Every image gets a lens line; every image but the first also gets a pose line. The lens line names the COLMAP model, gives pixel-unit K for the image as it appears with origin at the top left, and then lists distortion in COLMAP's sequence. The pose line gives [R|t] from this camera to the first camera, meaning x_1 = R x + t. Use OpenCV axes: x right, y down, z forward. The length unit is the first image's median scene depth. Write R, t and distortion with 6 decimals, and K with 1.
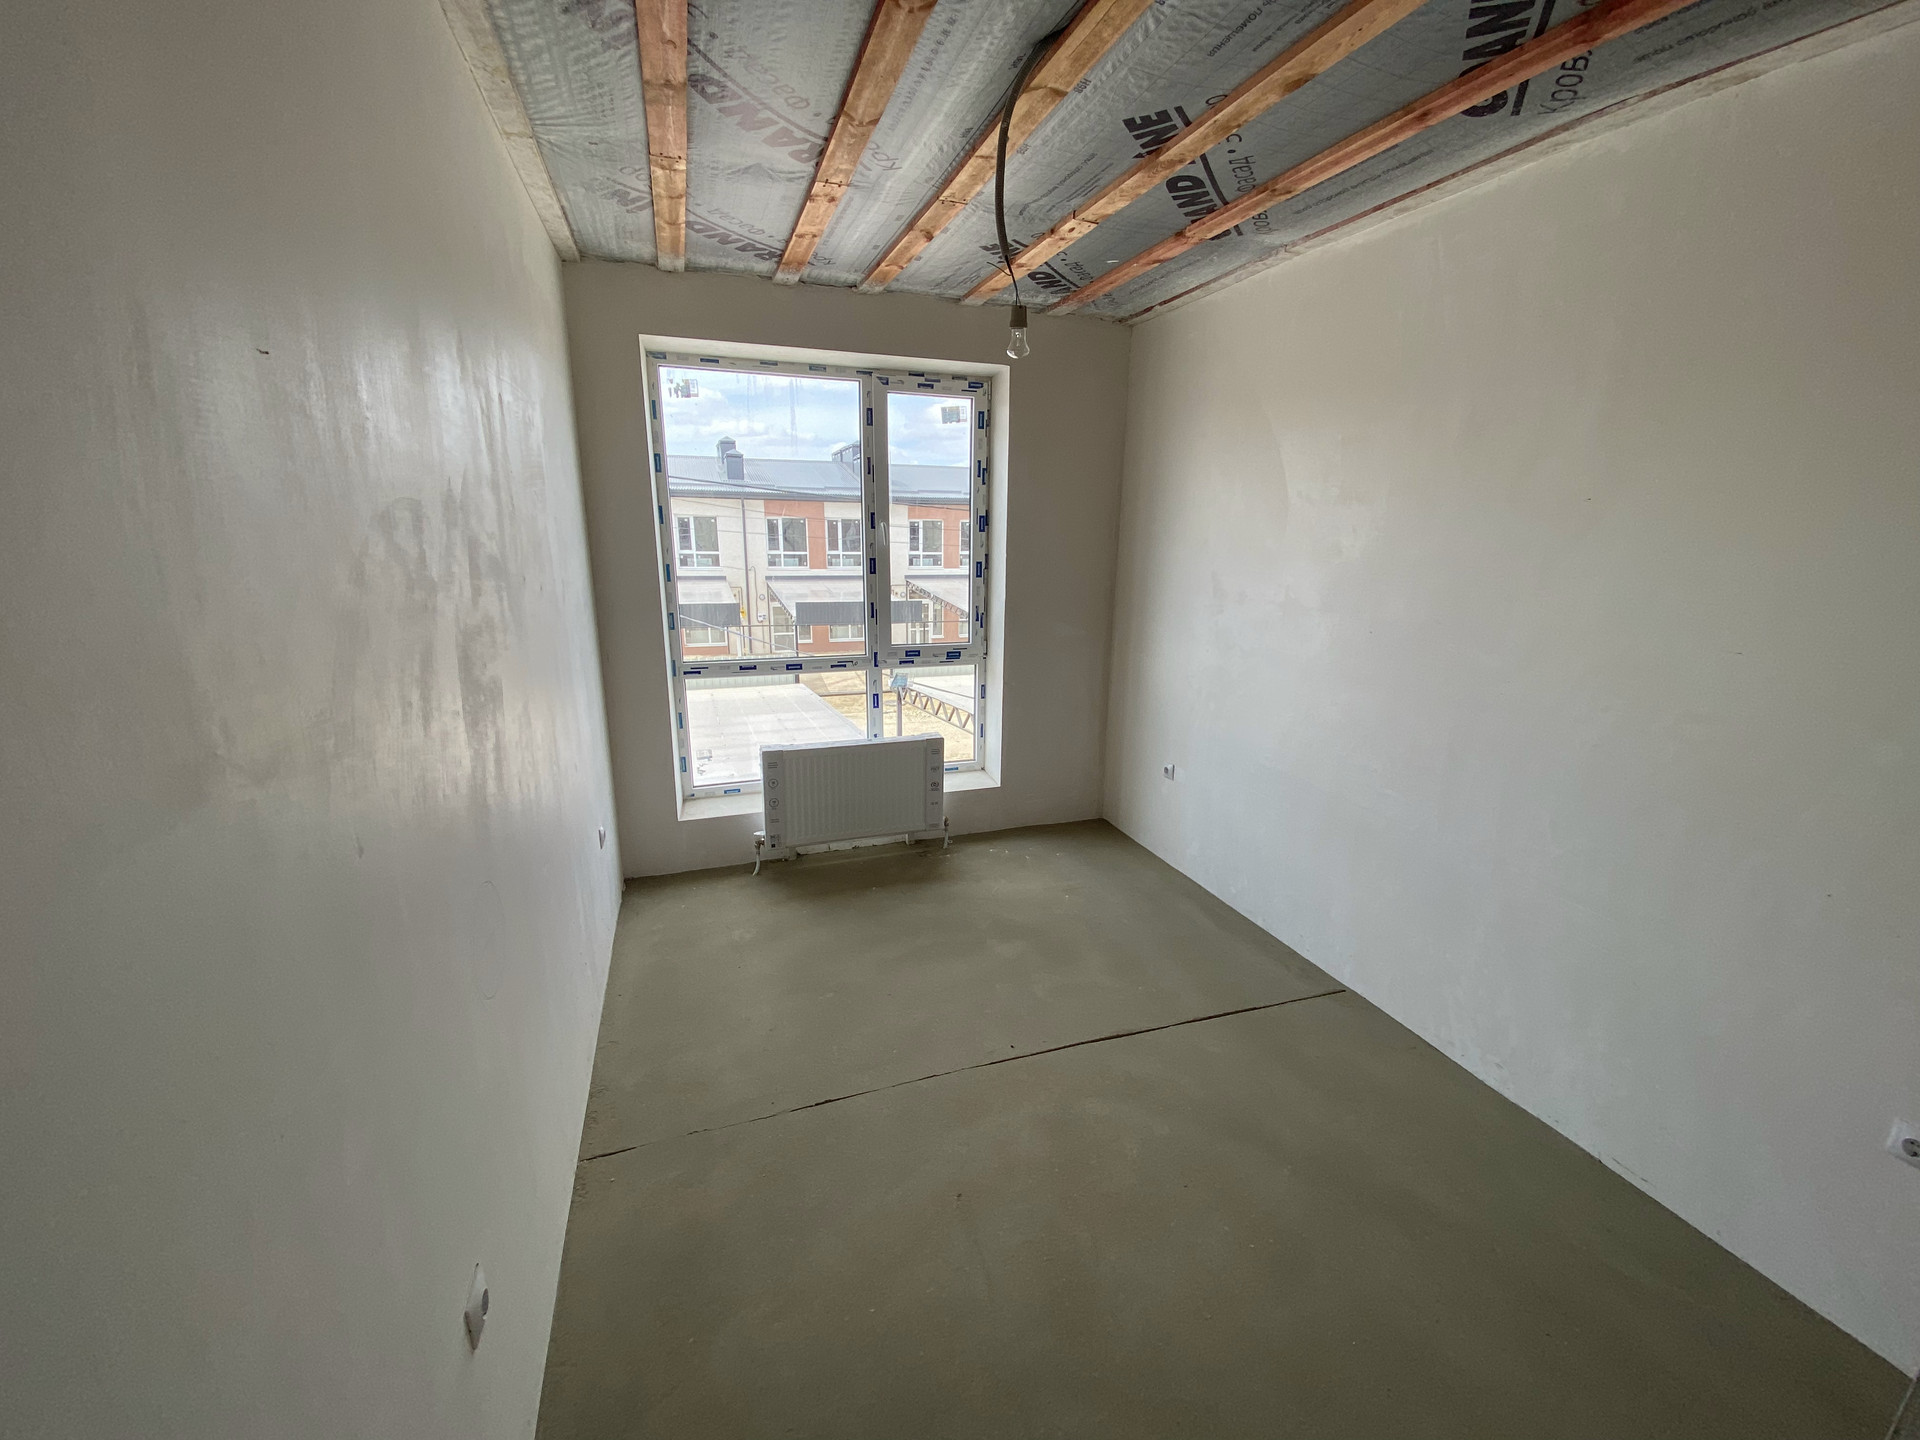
lens RADIAL K [[772.1, 0, 947.7], [0, 772.1, 731.1], [0, 0, 1]] dist [0.014749, -0.016454]
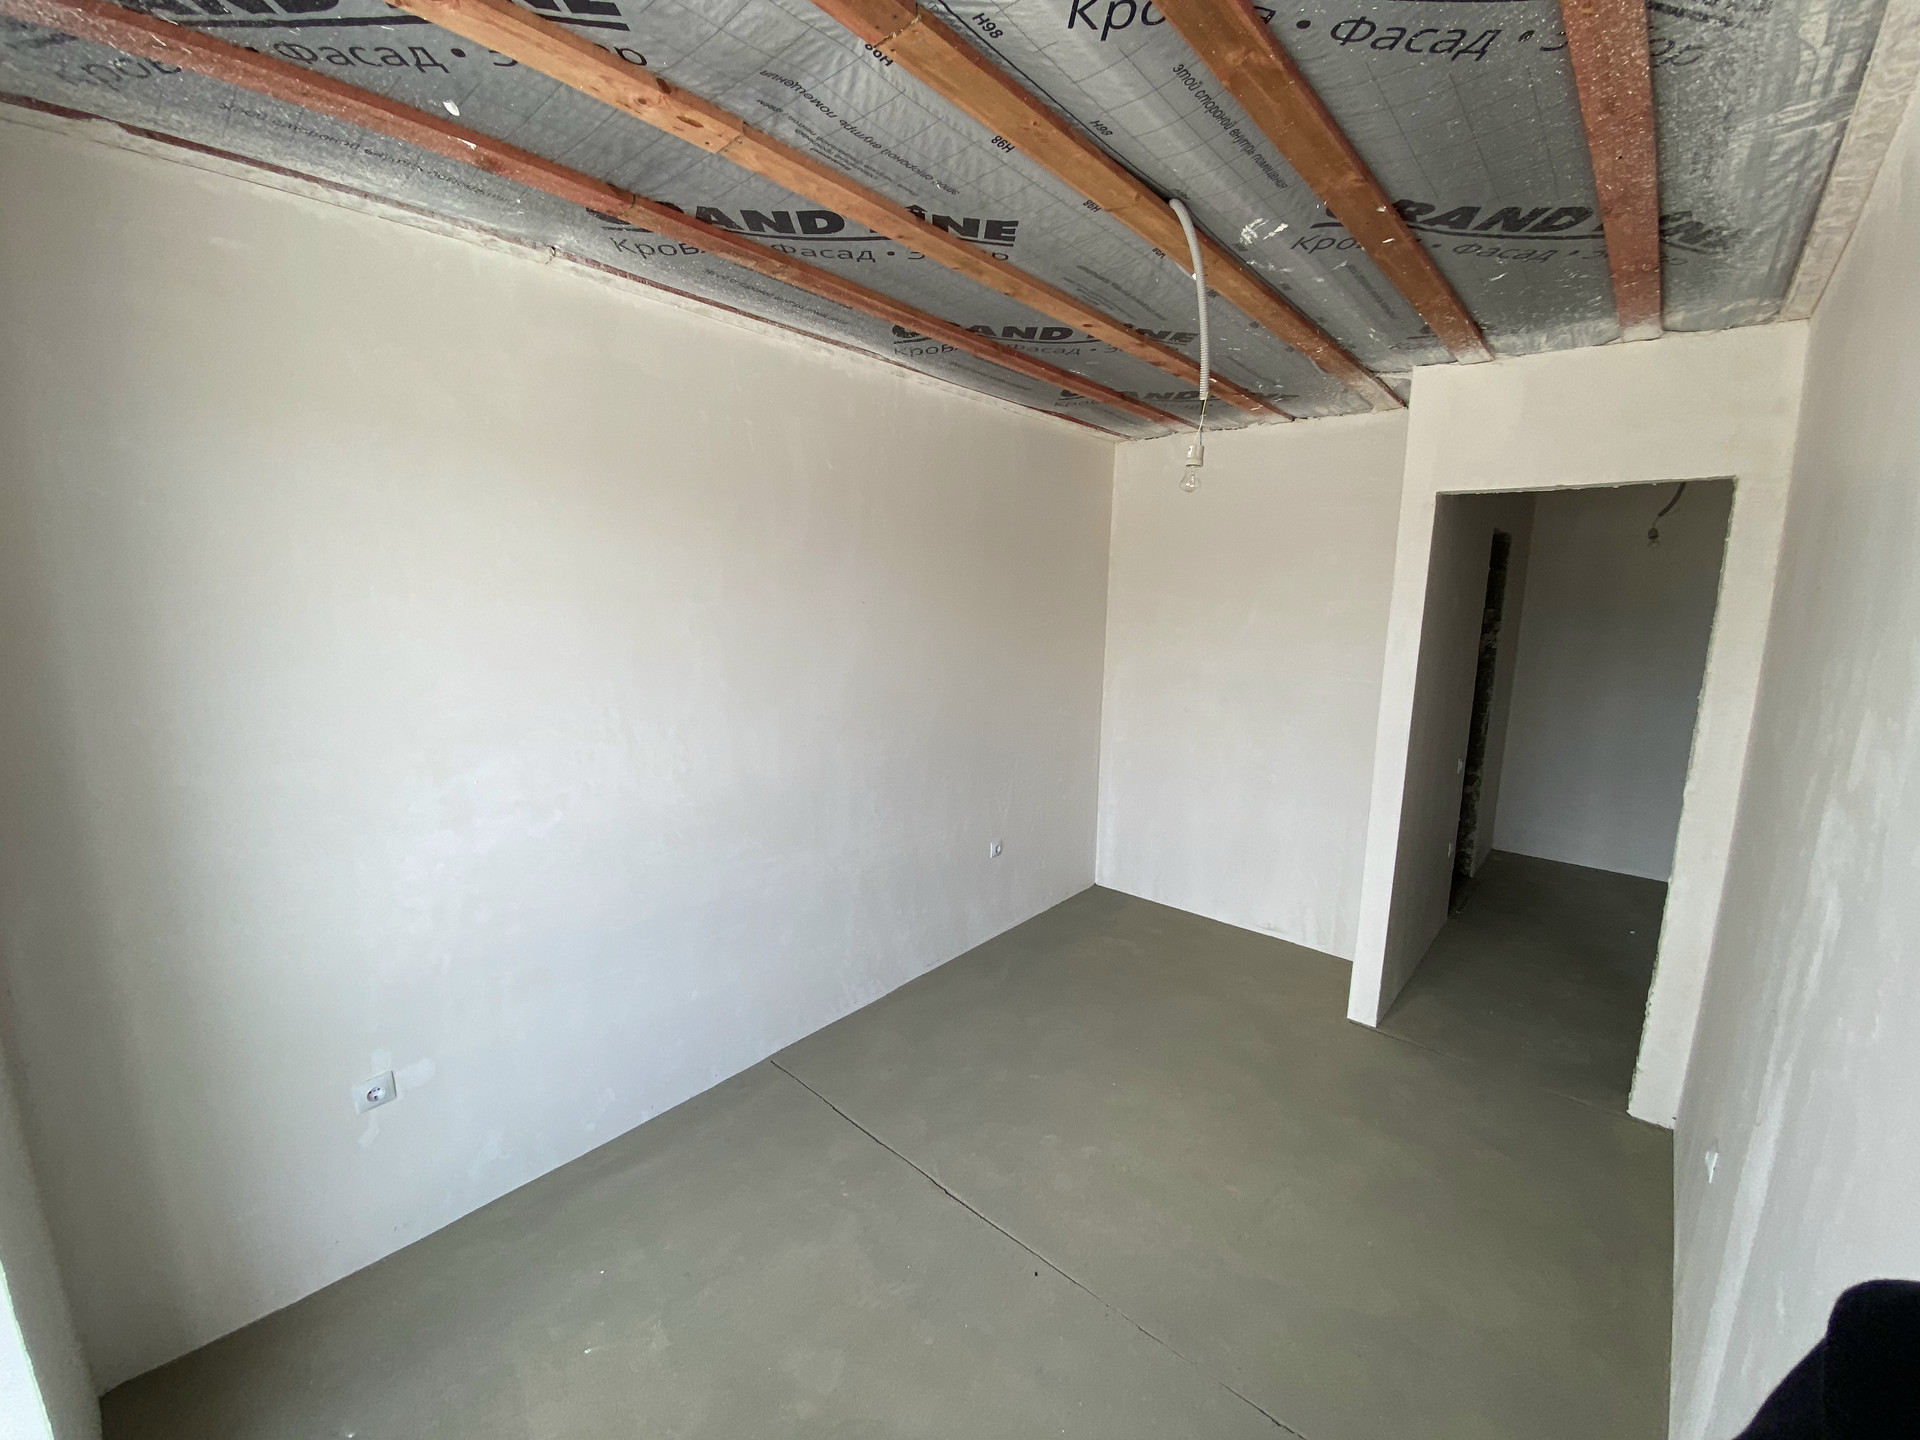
lens RADIAL K [[772.1, 0, 971.6], [0, 772.1, 721.1], [0, 0, 1]] dist [0.014749, -0.016454]
pose [[-0.508621, -0.157825, 0.846402, -0.451629], [0.202356, 0.933607, 0.295685, -0.362275], [-0.836873, 0.321666, -0.442915, 1.171089]]
